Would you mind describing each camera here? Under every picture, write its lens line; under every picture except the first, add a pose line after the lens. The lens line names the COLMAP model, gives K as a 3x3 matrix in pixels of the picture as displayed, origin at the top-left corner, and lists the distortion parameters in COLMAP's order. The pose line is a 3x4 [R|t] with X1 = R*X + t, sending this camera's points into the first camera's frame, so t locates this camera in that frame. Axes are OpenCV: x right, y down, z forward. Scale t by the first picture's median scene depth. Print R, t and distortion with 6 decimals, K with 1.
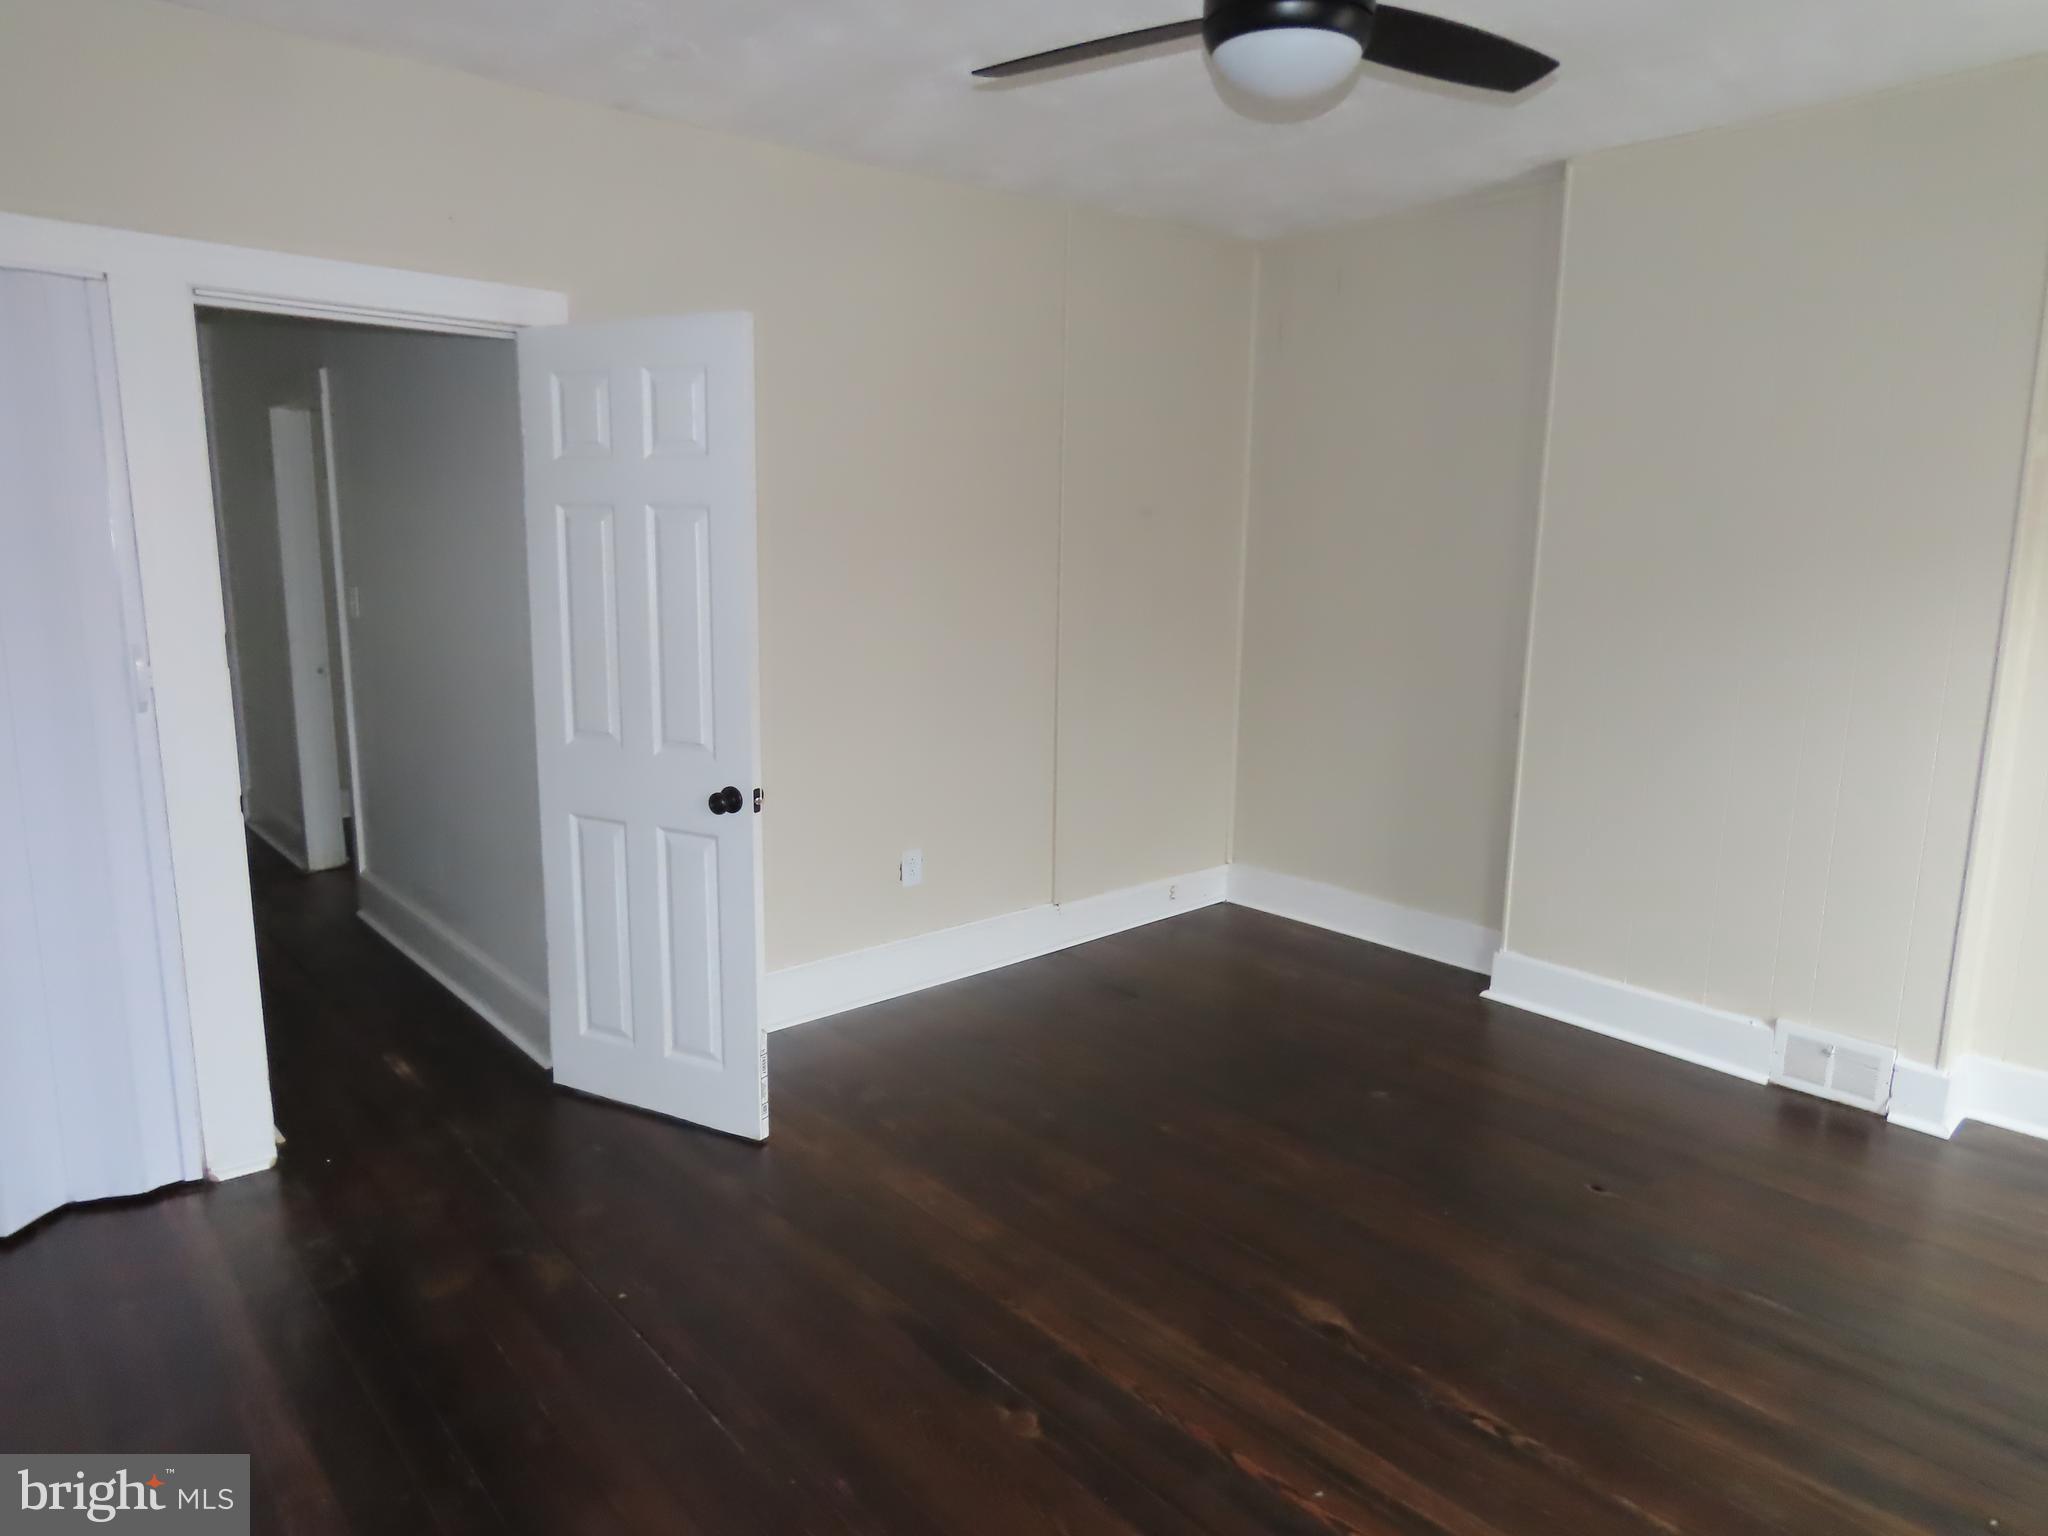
lens RADIAL K [[1287.0, 0, 1025.9], [0, 1287.0, 765.4], [0, 0, 1]] dist [0.000850, 0.000072]
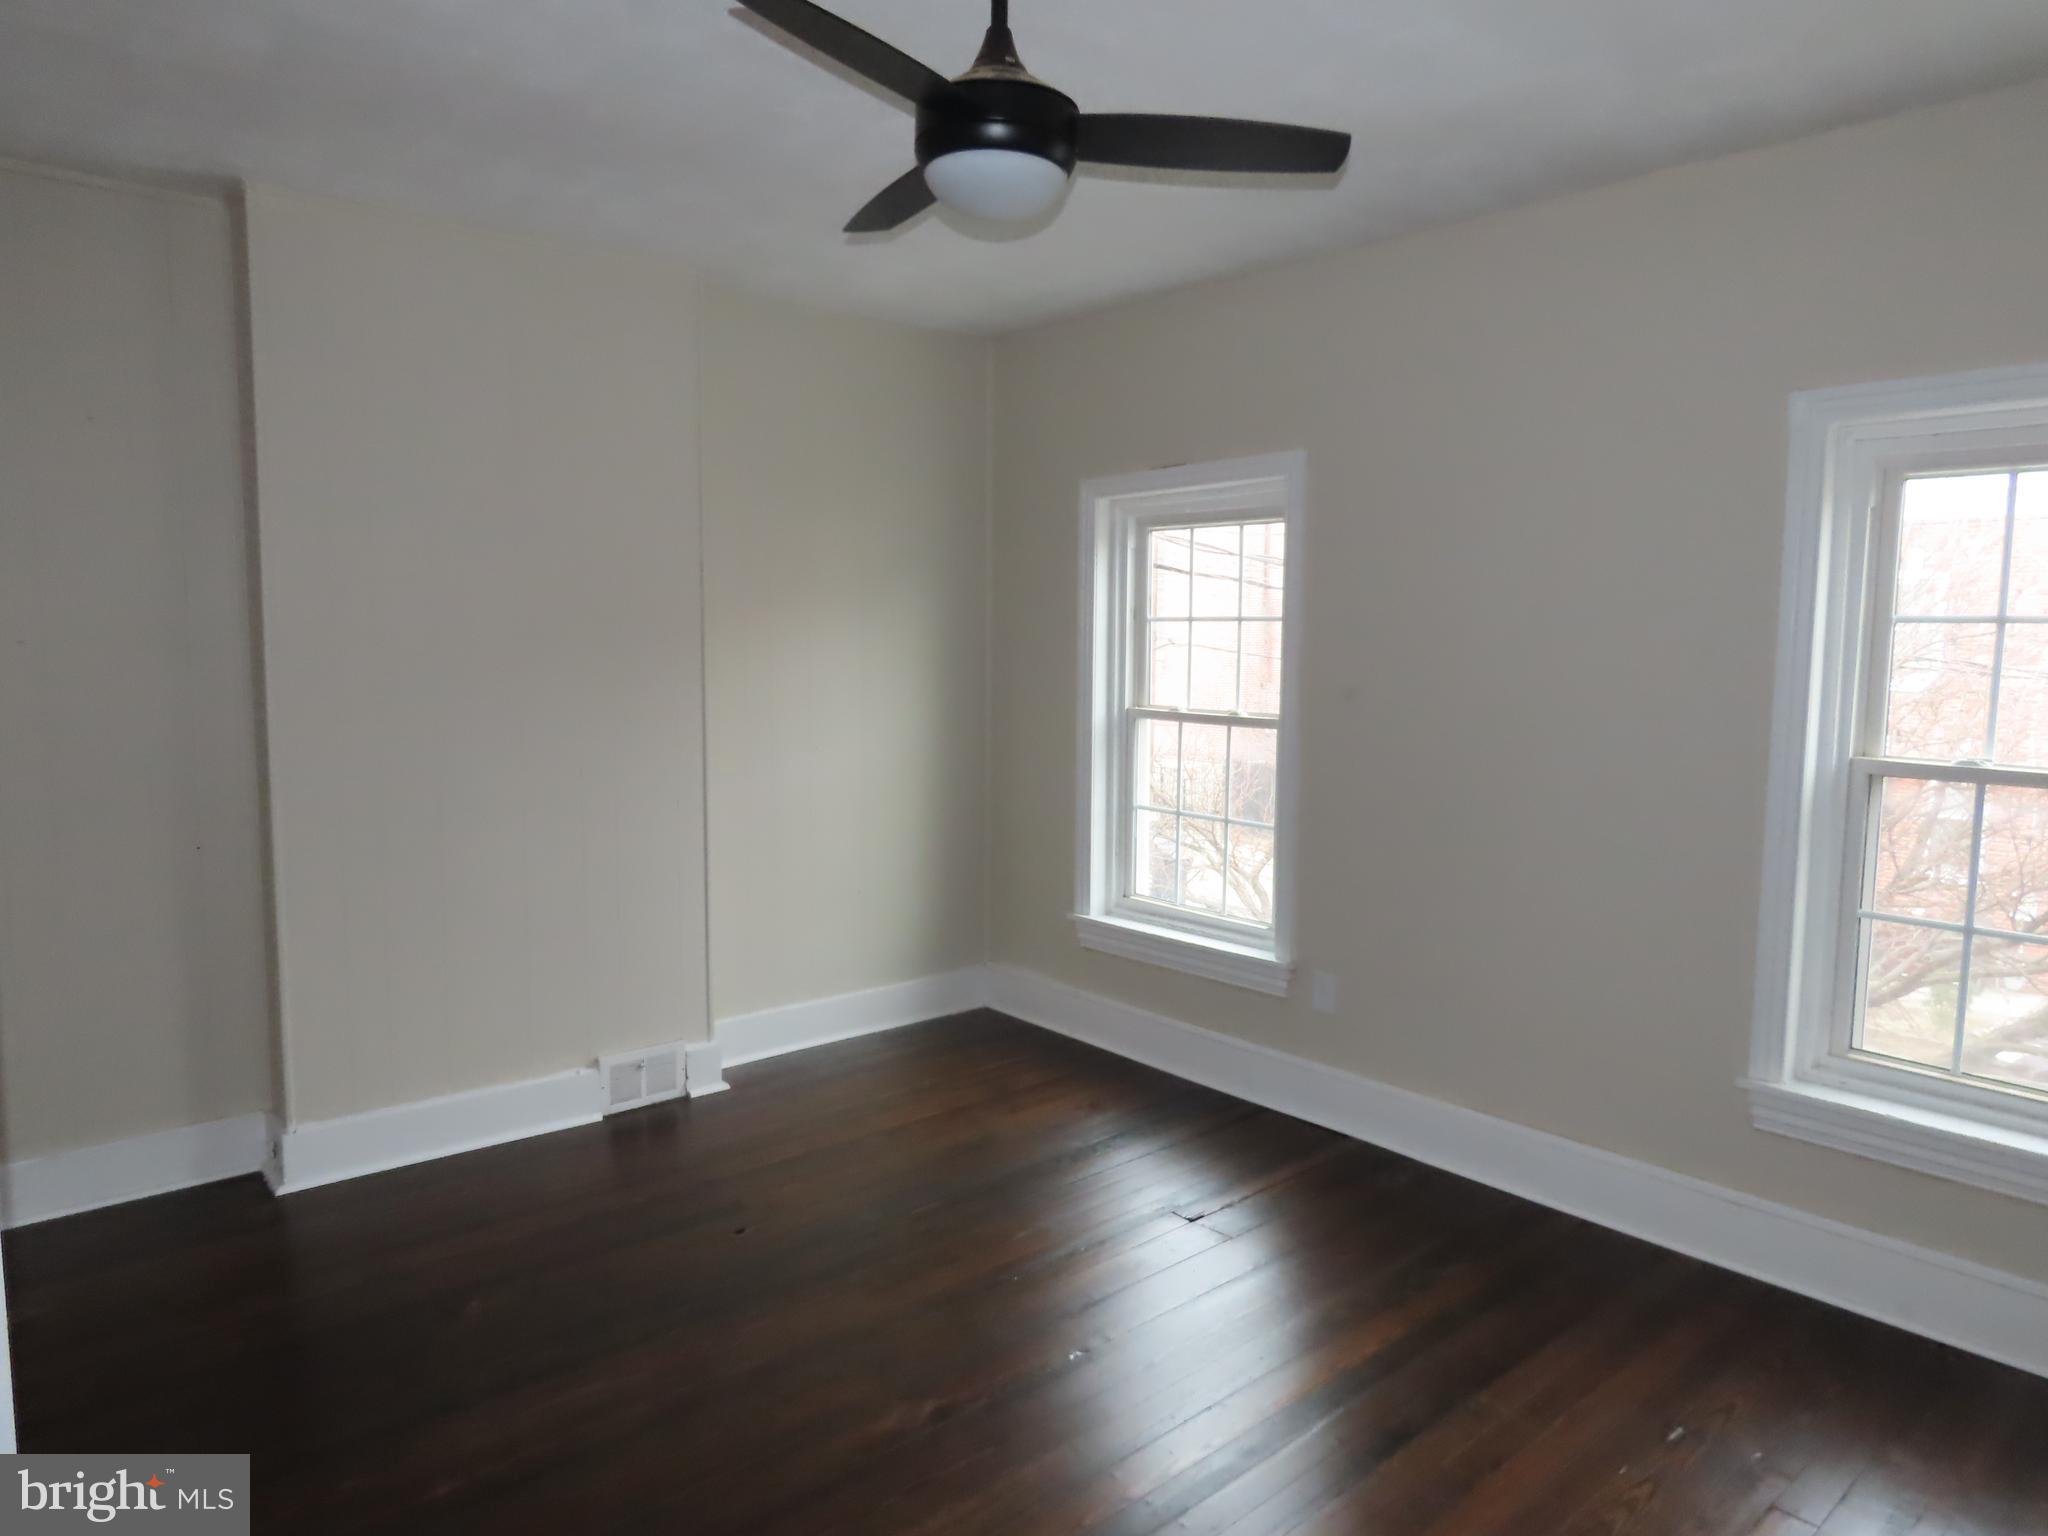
lens RADIAL K [[1287.0, 0, 1025.9], [0, 1287.0, 767.8], [0, 0, 1]] dist [0.000850, 0.000072]
pose [[0.011749, -0.113720, 0.993443, -0.484532], [0.171485, 0.979022, 0.110041, -0.107087], [-0.985117, 0.169067, 0.031004, 0.563246]]
